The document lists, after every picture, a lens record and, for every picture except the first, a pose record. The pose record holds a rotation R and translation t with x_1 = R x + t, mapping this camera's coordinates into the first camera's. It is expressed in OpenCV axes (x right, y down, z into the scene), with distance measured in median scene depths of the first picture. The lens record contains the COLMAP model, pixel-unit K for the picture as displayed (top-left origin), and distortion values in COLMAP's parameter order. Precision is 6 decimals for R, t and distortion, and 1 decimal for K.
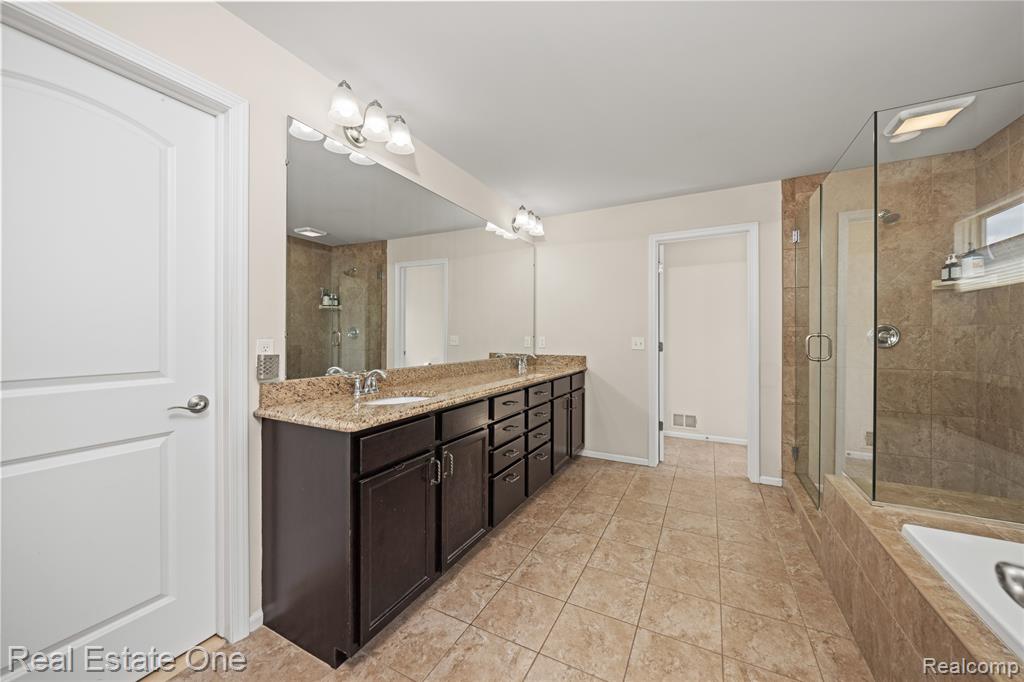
lens RADIAL K [[380.4, 0, 511.4], [0, 380.4, 336.8], [0, 0, 1]] dist [0.000401, -0.000697]
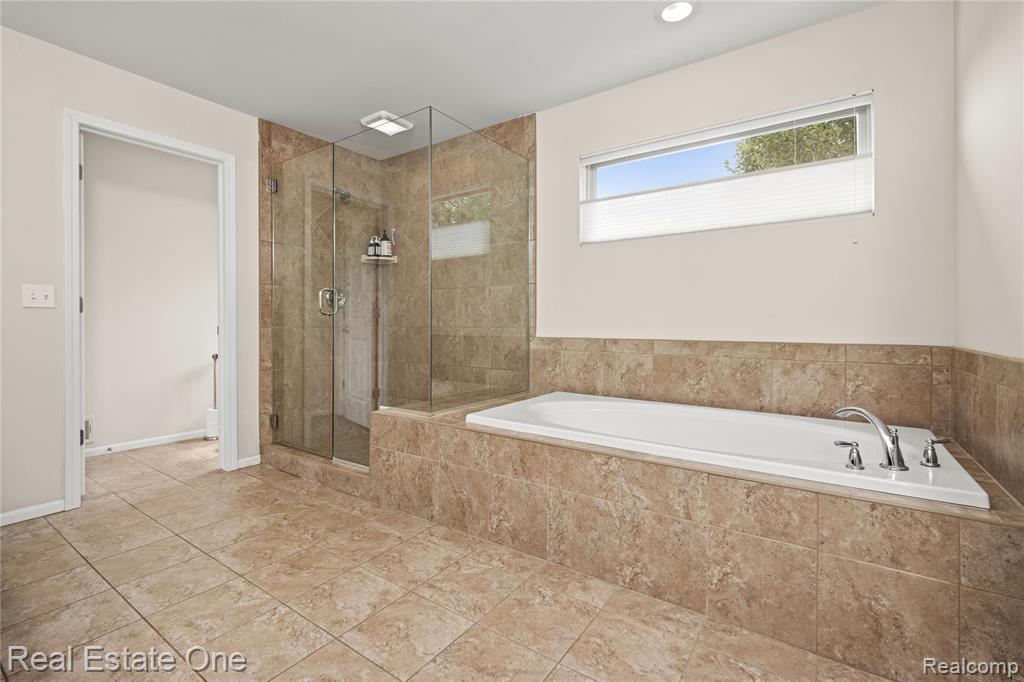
lens RADIAL K [[457.2, 0, 511.2], [0, 457.2, 326.5], [0, 0, 1]] dist [0.001523, -0.000183]
pose [[0.128422, -0.004185, 0.991711, -0.325854], [0.003610, 0.999986, 0.003753, 0.085616], [-0.991713, 0.003098, 0.128436, 0.332346]]
